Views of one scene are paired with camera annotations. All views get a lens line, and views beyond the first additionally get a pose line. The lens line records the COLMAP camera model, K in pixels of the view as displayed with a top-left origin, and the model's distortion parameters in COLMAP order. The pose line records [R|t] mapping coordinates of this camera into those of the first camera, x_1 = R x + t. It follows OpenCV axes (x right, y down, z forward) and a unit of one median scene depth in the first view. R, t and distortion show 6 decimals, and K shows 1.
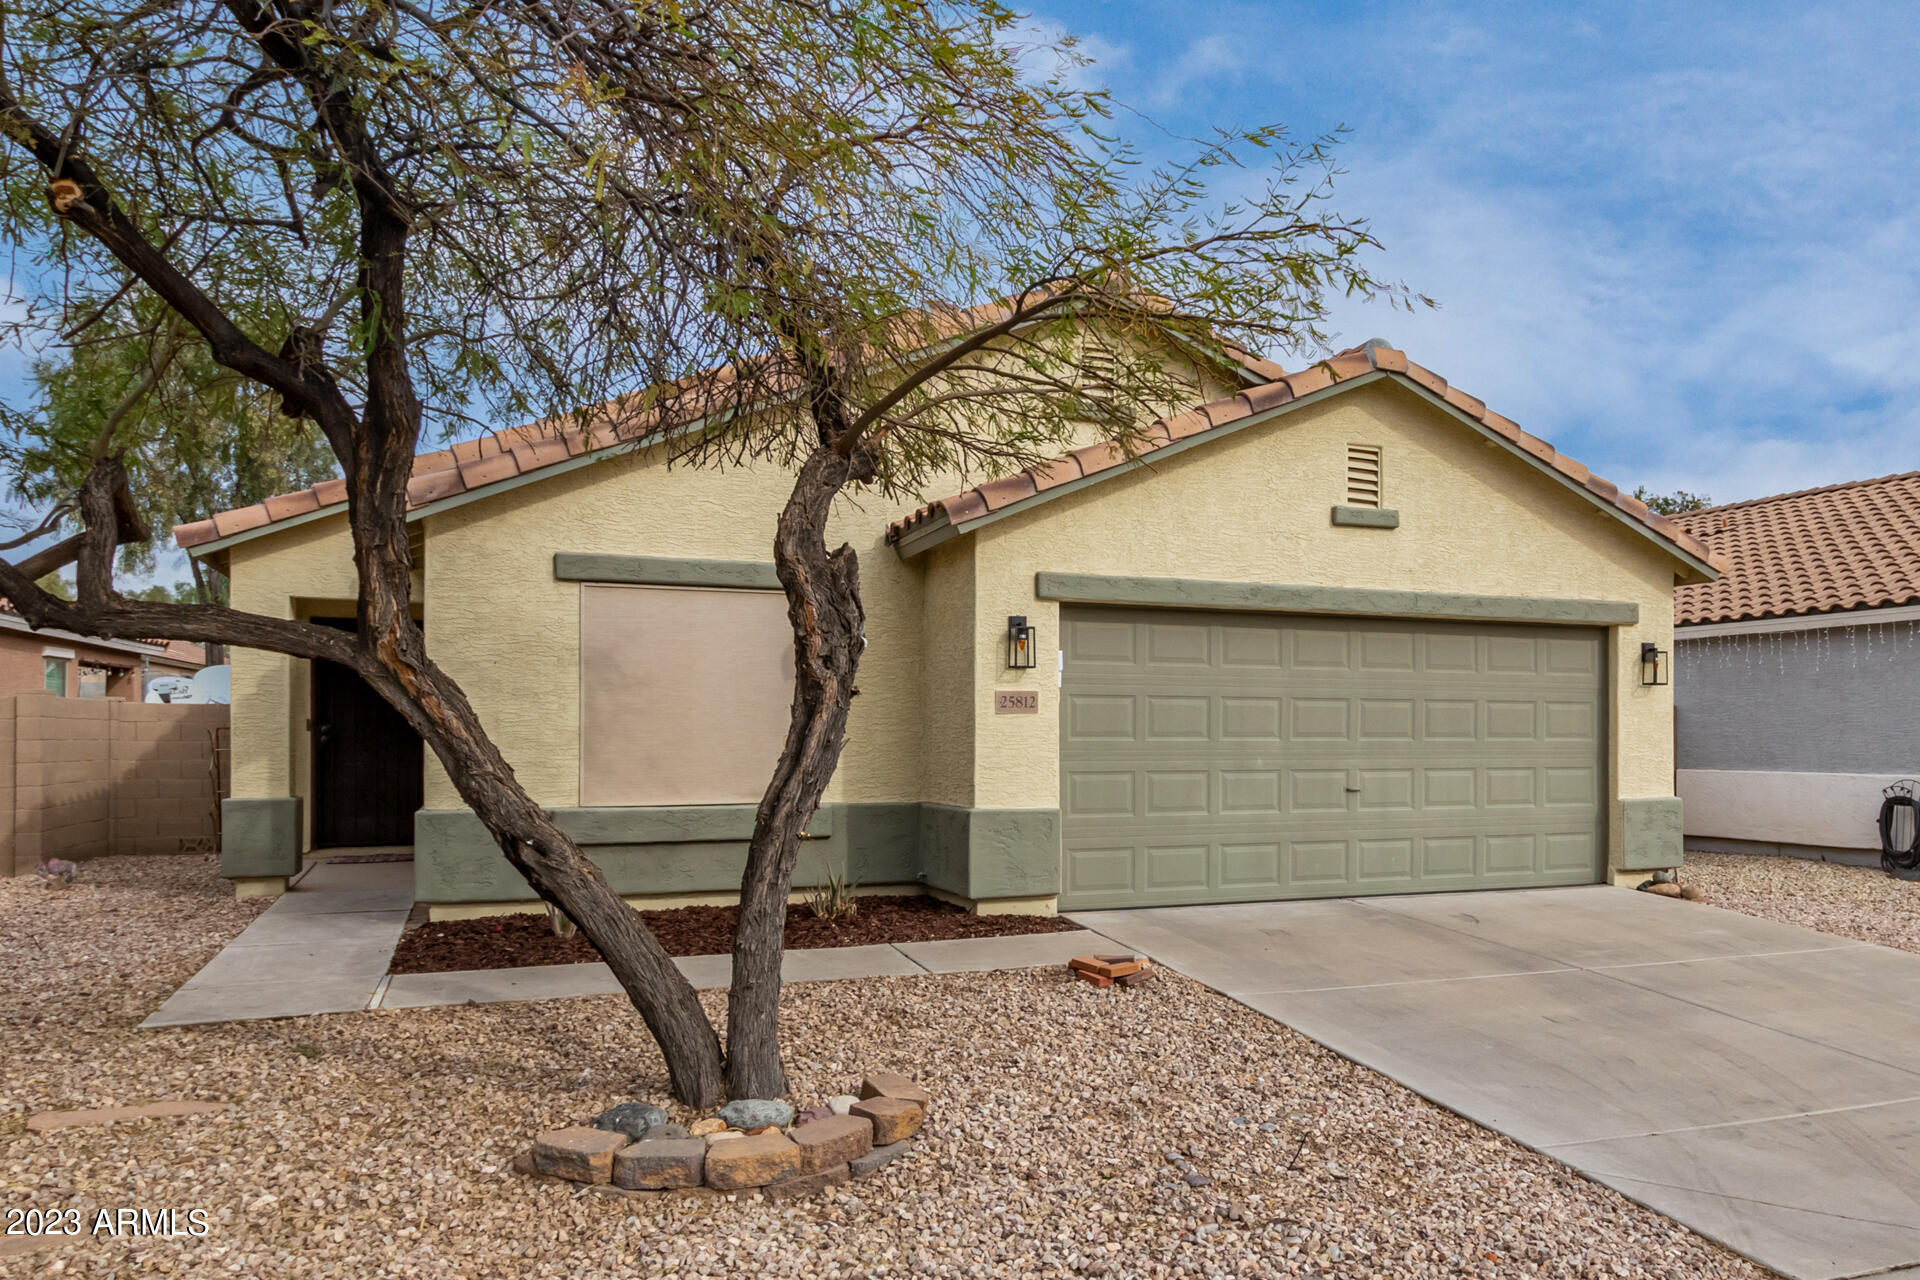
lens RADIAL K [[879.0, 0, 958.5], [0, 879.0, 622.8], [0, 0, 1]] dist [-0.000089, -0.000487]
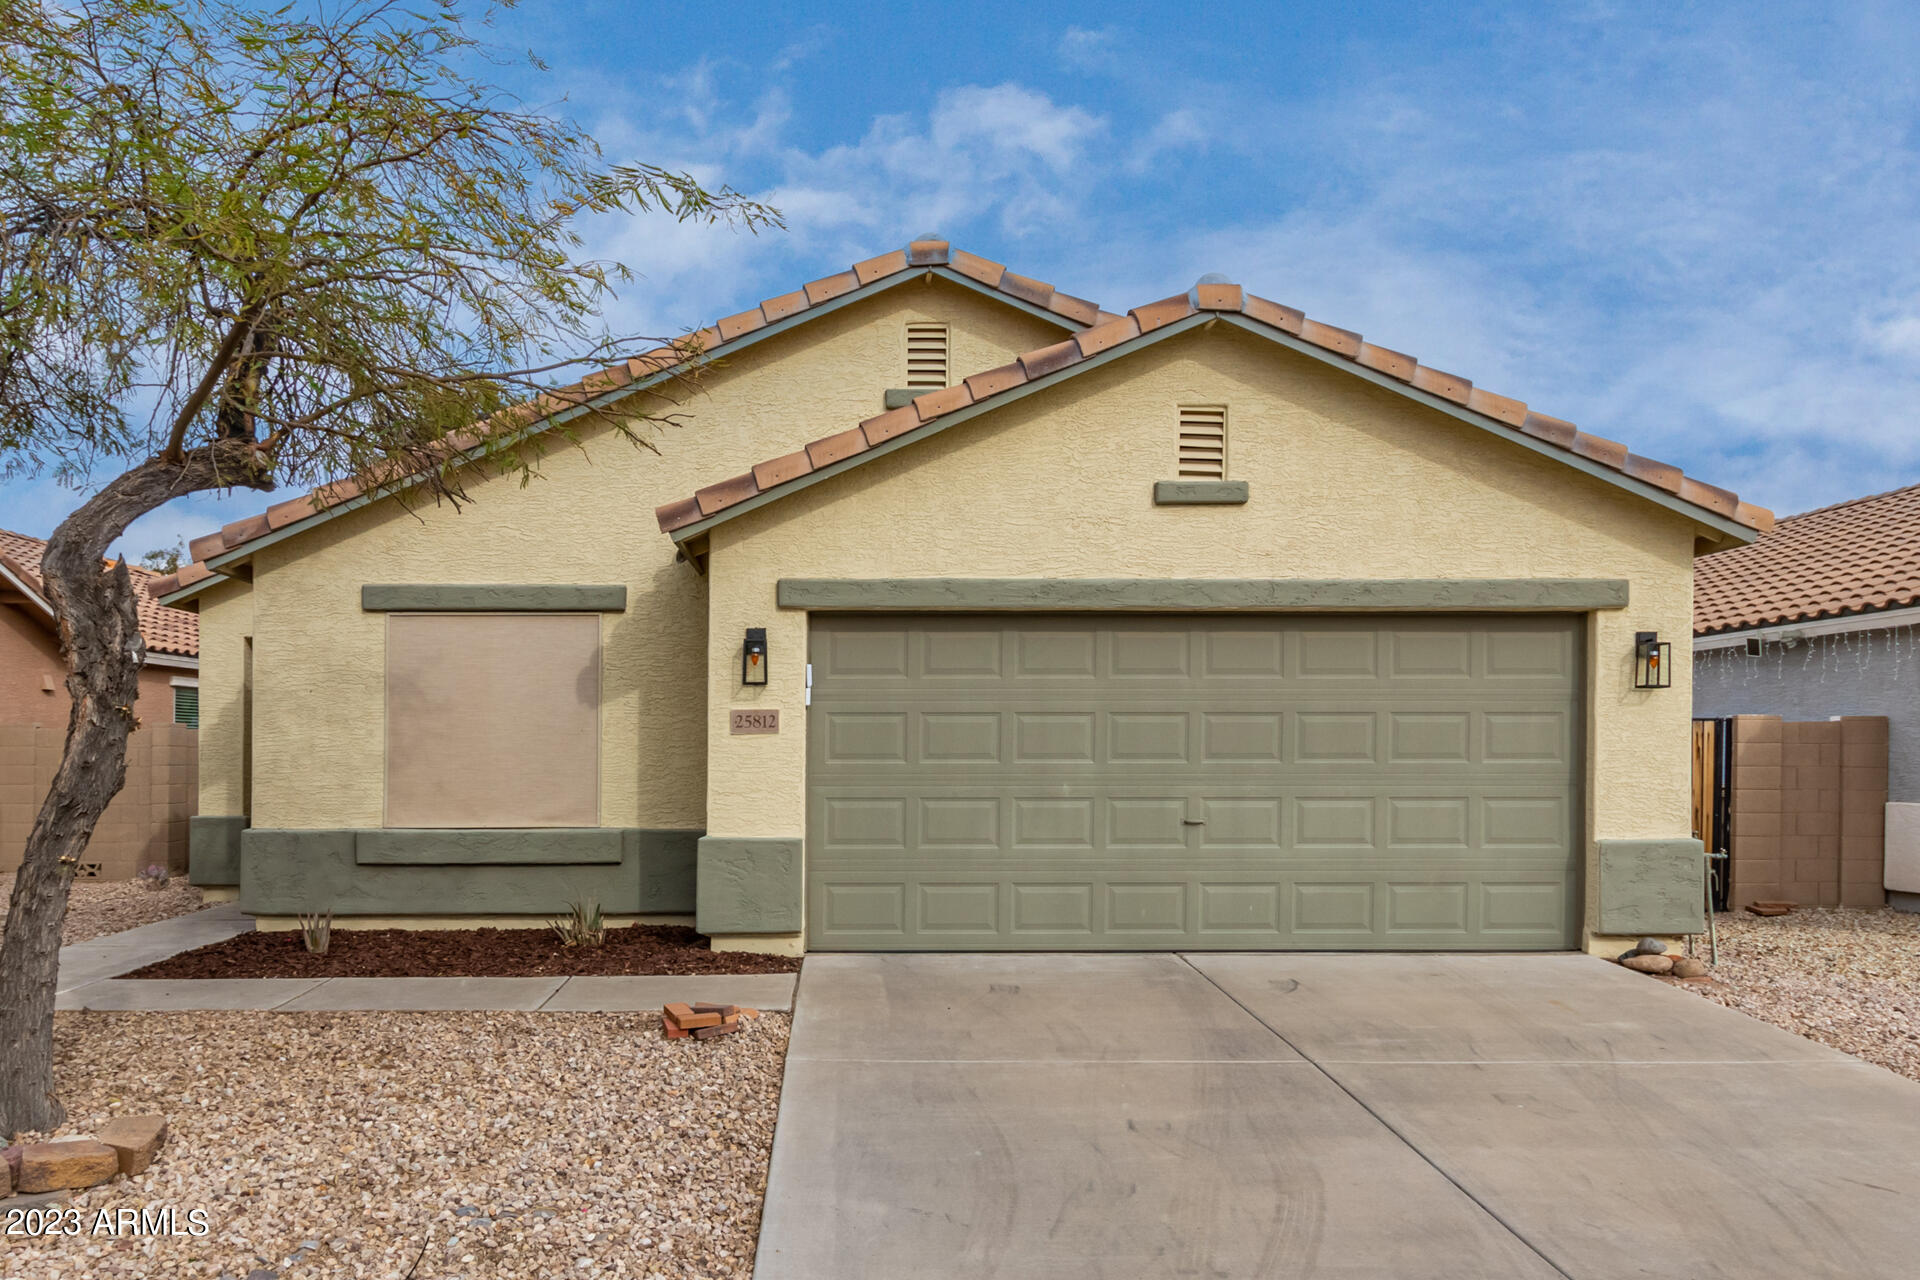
lens RADIAL K [[898.4, 0, 959.9], [0, 898.4, 651.1], [0, 0, 1]] dist [0.000533, 0.000169]
pose [[0.968135, -0.032726, -0.248280, 0.468470], [0.034562, 0.999398, 0.003041, 0.019102], [0.248031, -0.011526, 0.968684, 0.131631]]
